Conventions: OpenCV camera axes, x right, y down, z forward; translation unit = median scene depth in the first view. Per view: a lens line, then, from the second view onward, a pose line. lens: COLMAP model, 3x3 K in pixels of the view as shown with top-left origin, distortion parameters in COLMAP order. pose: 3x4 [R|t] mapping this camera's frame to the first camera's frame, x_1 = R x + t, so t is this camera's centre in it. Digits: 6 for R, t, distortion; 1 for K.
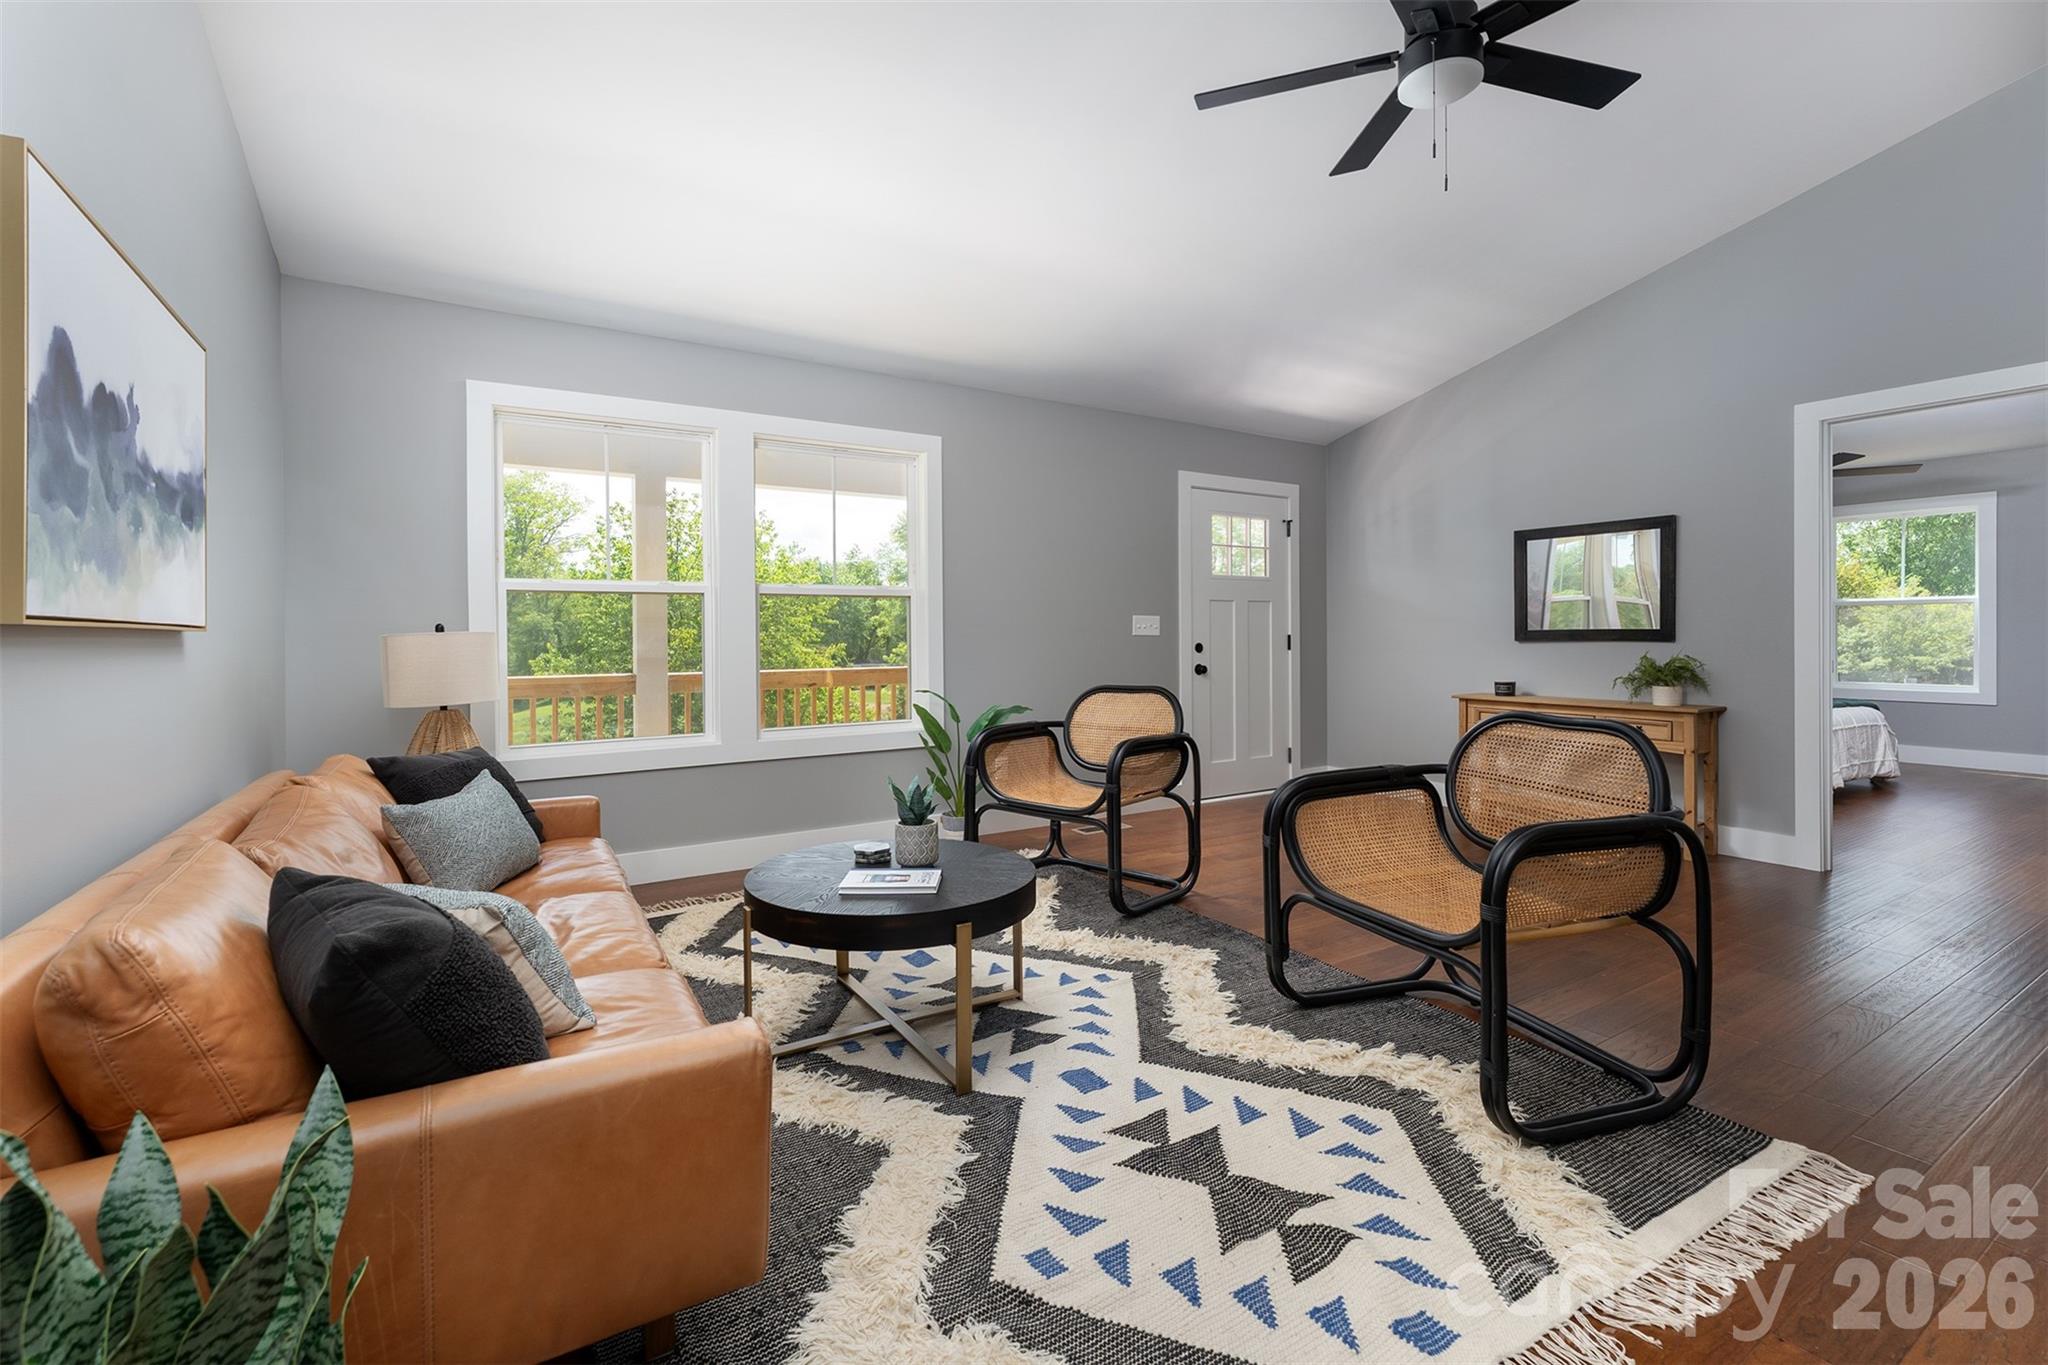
lens RADIAL K [[871.7, 0, 1023.9], [0, 871.7, 653.3], [0, 0, 1]] dist [-0.001264, -0.000126]
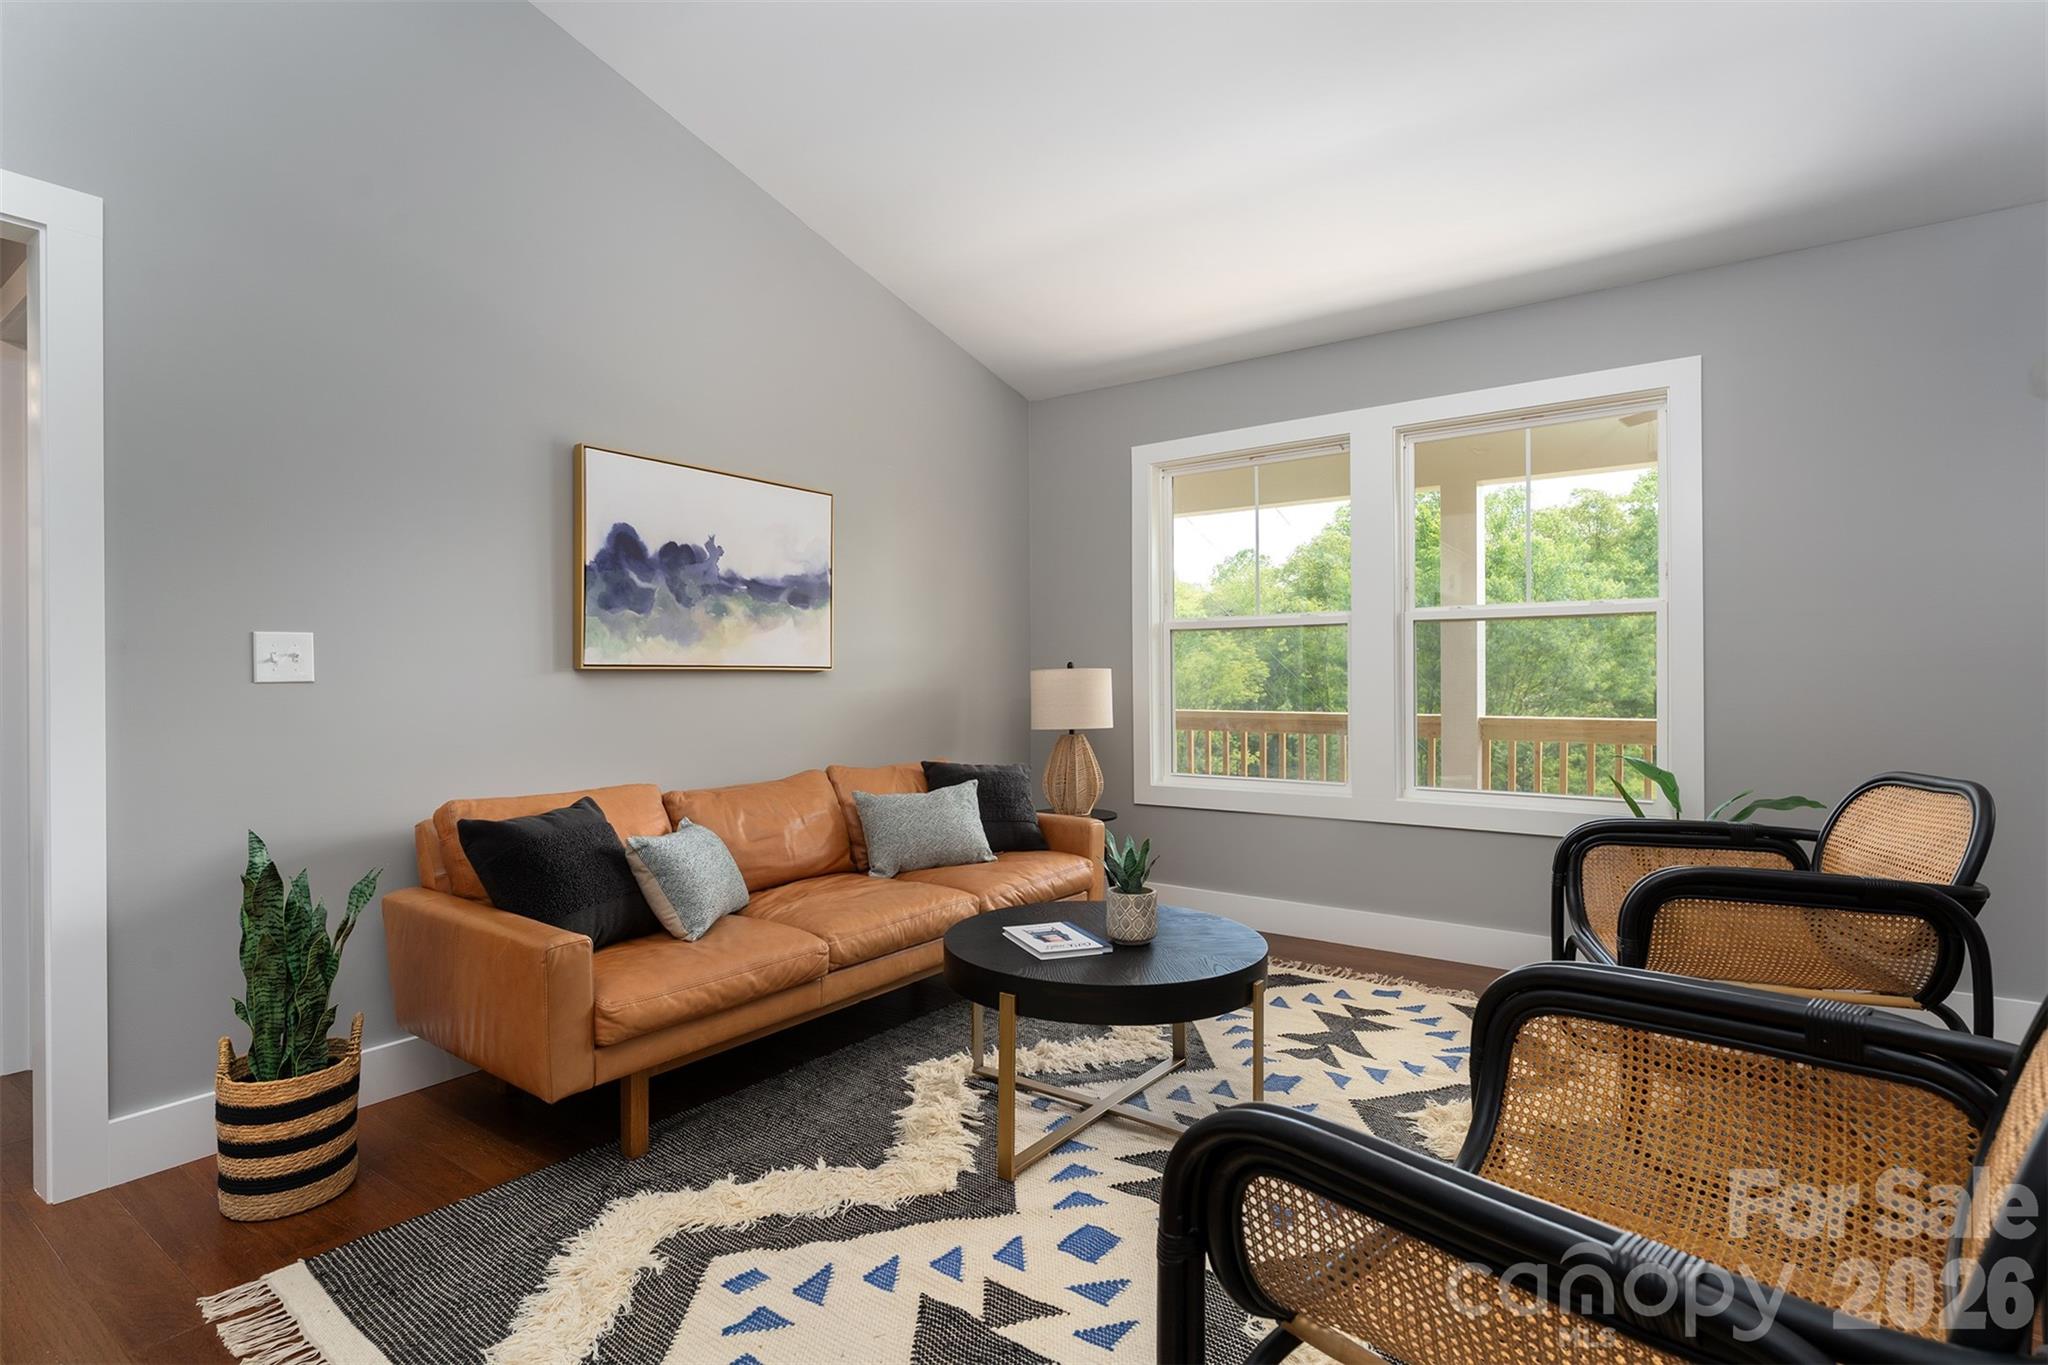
lens RADIAL K [[1024.9, 0, 1024.0], [0, 1024.9, 682.5], [0, 0, 1]] dist [-0.002894, -0.000560]
pose [[0.376803, 0.016275, -0.926150, 0.968067], [-0.018492, 0.999779, 0.010046, -0.027791], [0.926109, 0.013341, 0.377020, 0.635289]]
